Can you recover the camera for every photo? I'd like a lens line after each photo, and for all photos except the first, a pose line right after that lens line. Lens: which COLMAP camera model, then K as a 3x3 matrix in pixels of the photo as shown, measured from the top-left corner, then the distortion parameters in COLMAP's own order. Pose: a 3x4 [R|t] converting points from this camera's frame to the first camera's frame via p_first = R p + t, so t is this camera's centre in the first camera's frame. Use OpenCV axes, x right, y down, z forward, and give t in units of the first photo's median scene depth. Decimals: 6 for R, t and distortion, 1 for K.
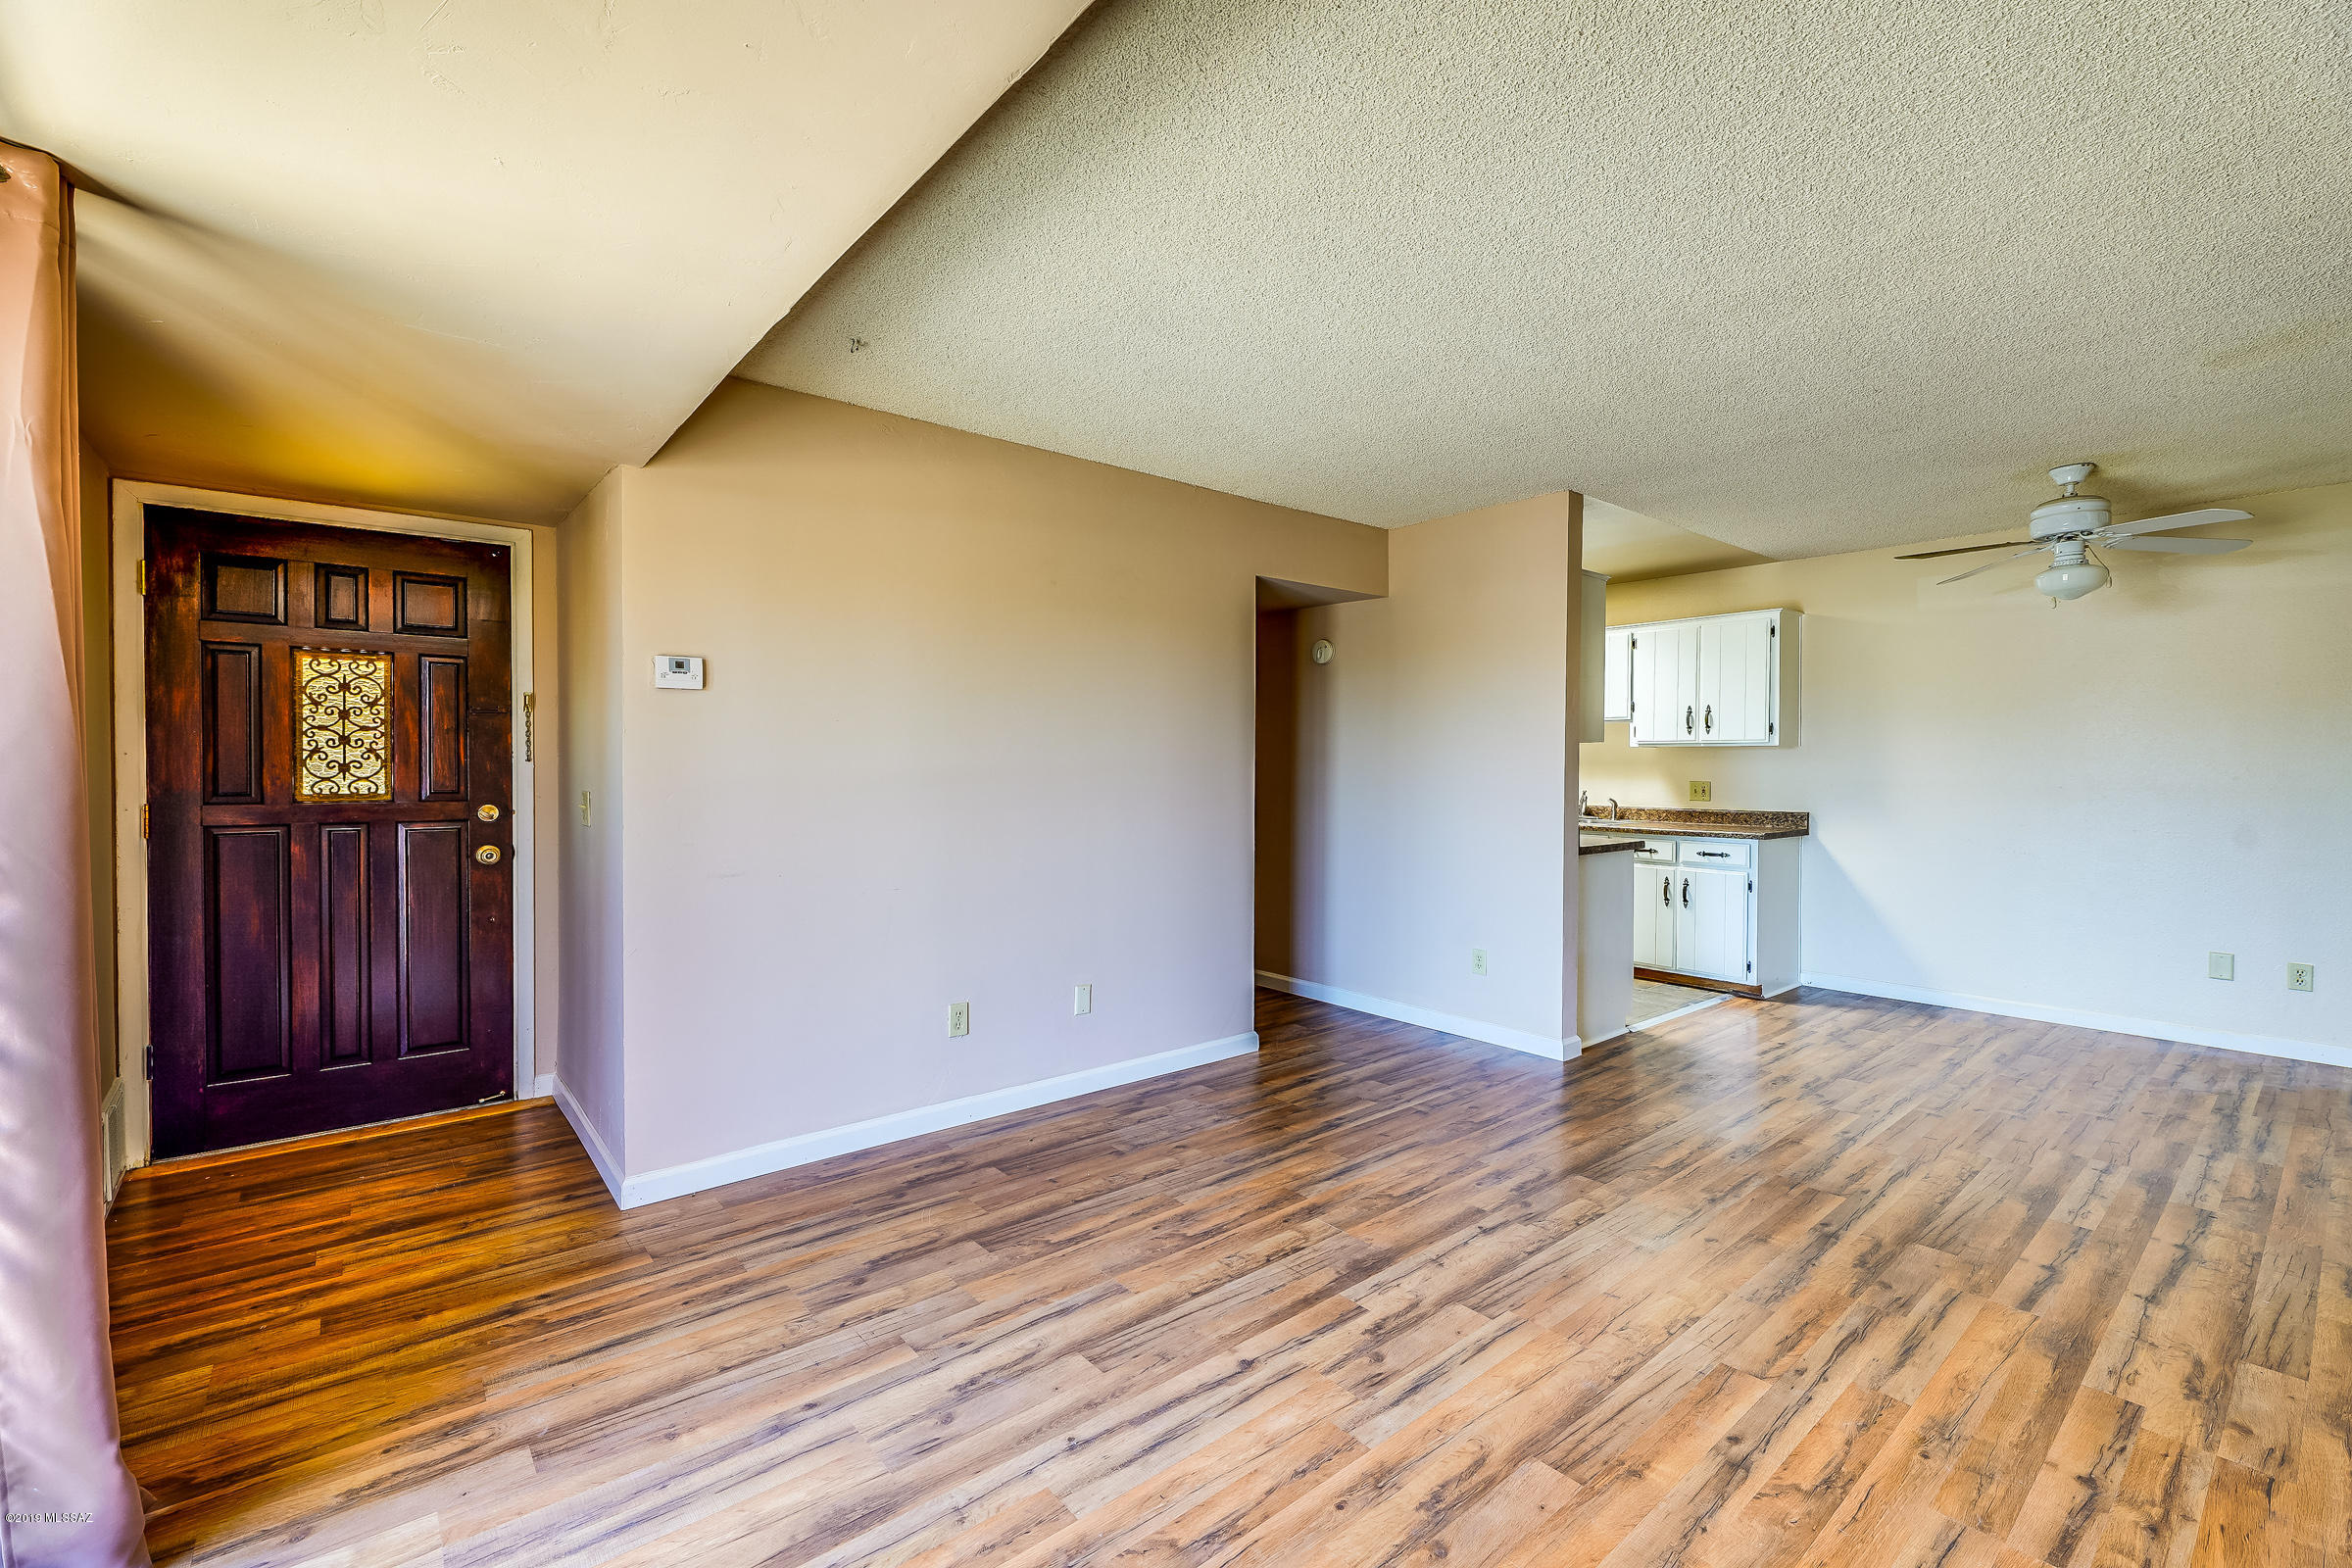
lens RADIAL K [[975.5, 0, 1158.2], [0, 975.5, 775.0], [0, 0, 1]] dist [-0.003010, -0.000321]
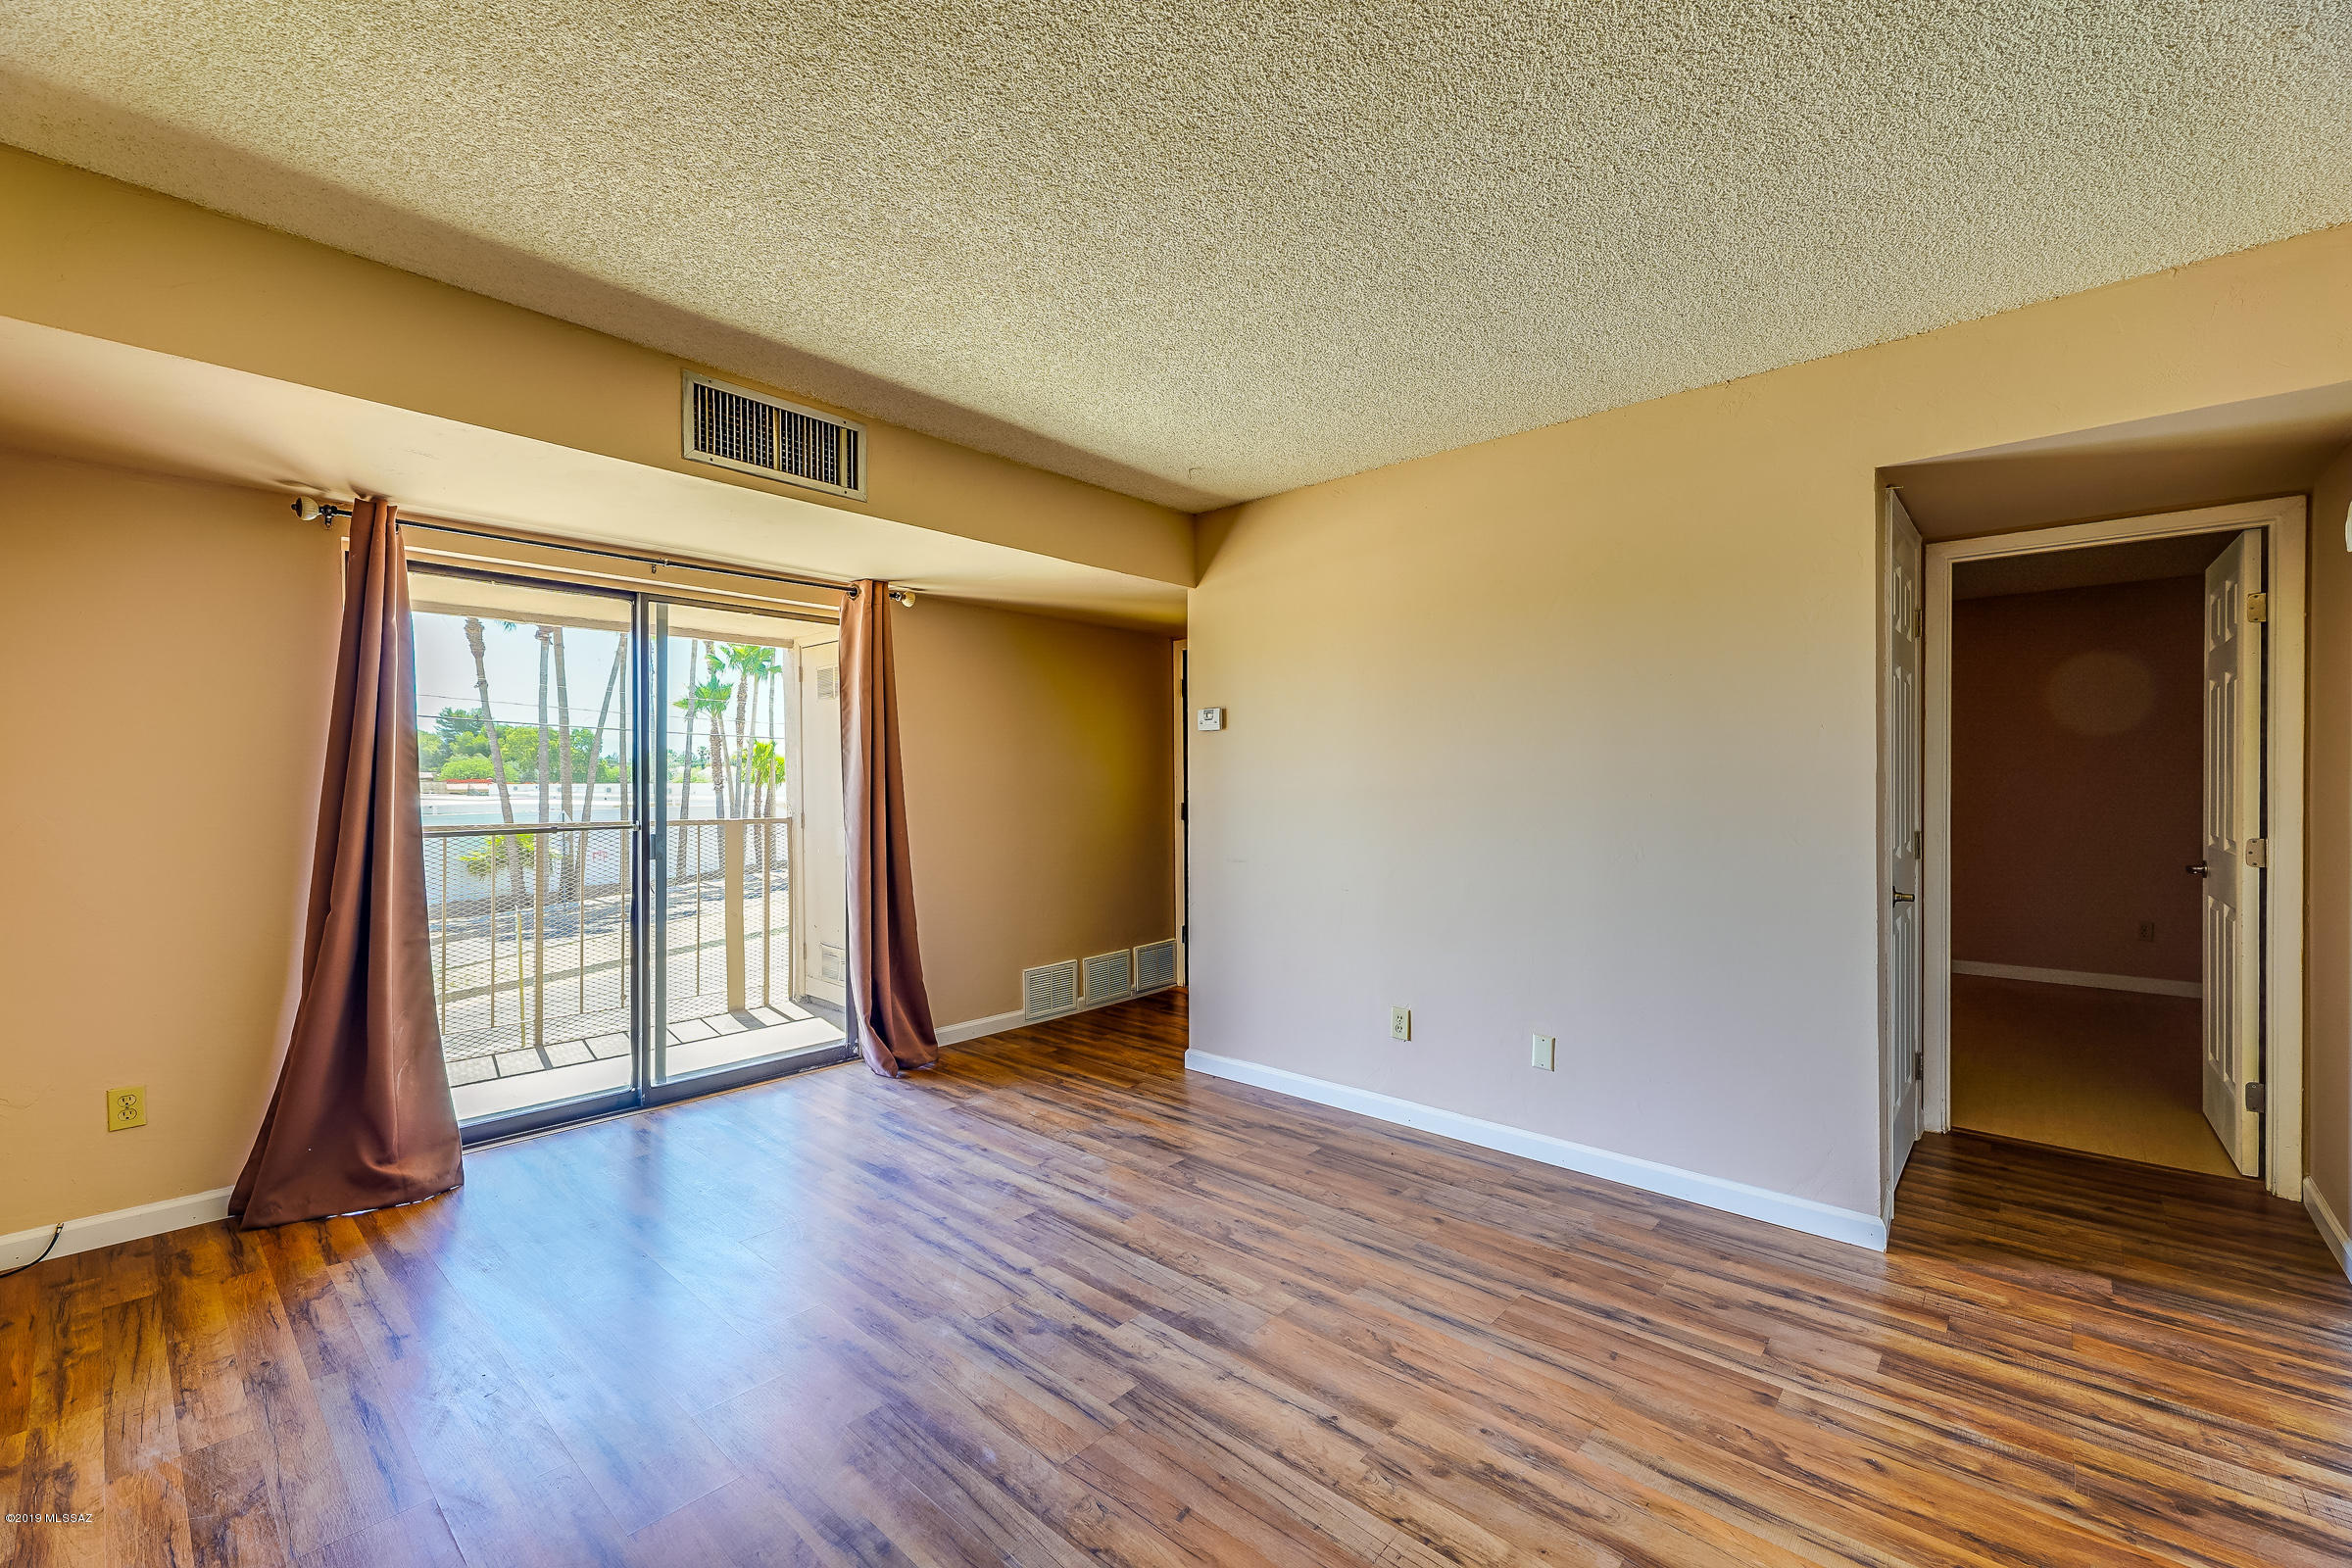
lens RADIAL K [[949.5, 0, 1224.9], [0, 949.5, 796.2], [0, 0, 1]] dist [-0.002675, -0.000646]
pose [[0.192446, 0.010815, -0.981248, 1.102751], [-0.010219, 0.999907, 0.009016, -0.022427], [0.981254, 0.008293, 0.192538, 0.829365]]
